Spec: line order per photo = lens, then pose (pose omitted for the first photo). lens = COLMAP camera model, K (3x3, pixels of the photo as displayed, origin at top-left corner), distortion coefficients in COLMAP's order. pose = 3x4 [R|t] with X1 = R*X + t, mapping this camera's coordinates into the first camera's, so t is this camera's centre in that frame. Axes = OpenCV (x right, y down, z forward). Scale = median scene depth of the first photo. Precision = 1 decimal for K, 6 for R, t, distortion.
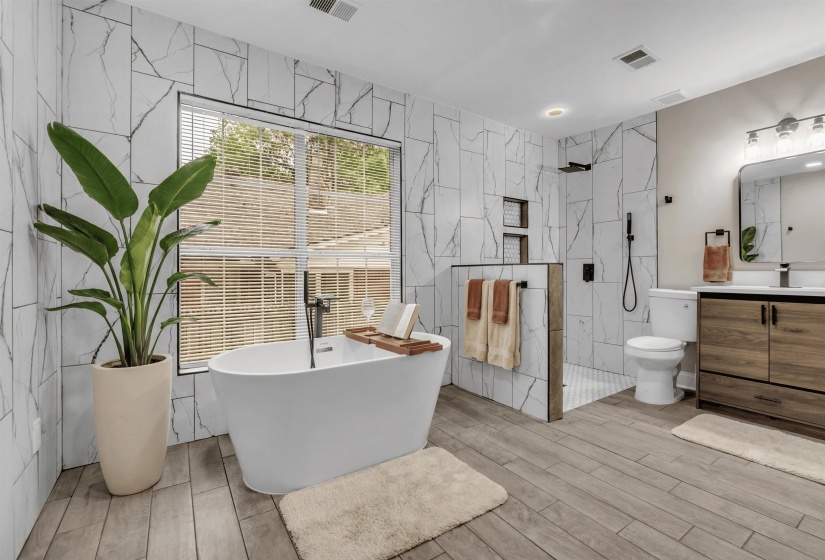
lens RADIAL K [[362.1, 0, 405.9], [0, 362.1, 274.5], [0, 0, 1]] dist [-0.000079, 0.000196]
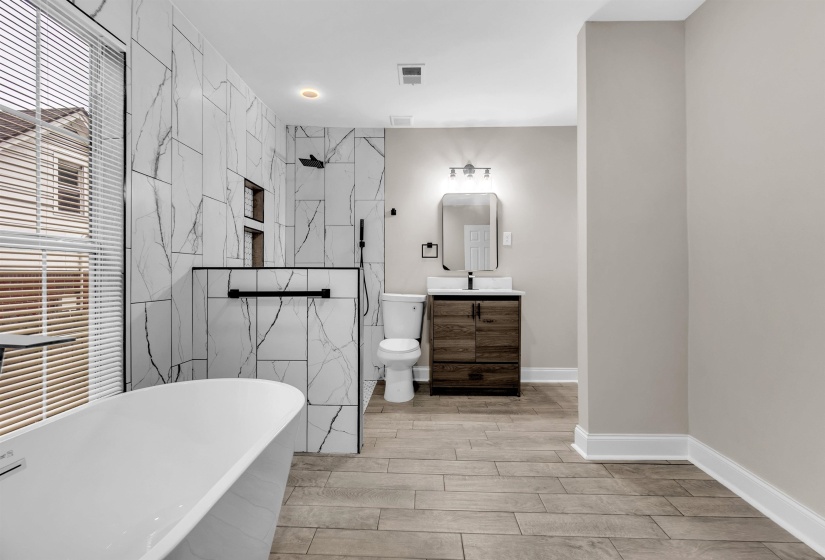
lens RADIAL K [[394.0, 0, 407.6], [0, 394.0, 276.2], [0, 0, 1]] dist [-0.013487, 0.000259]
pose [[0.579513, 0.004578, 0.814950, -0.254552], [0.001817, 0.999974, -0.006910, -0.003994], [-0.814961, 0.005485, 0.579490, 0.310700]]
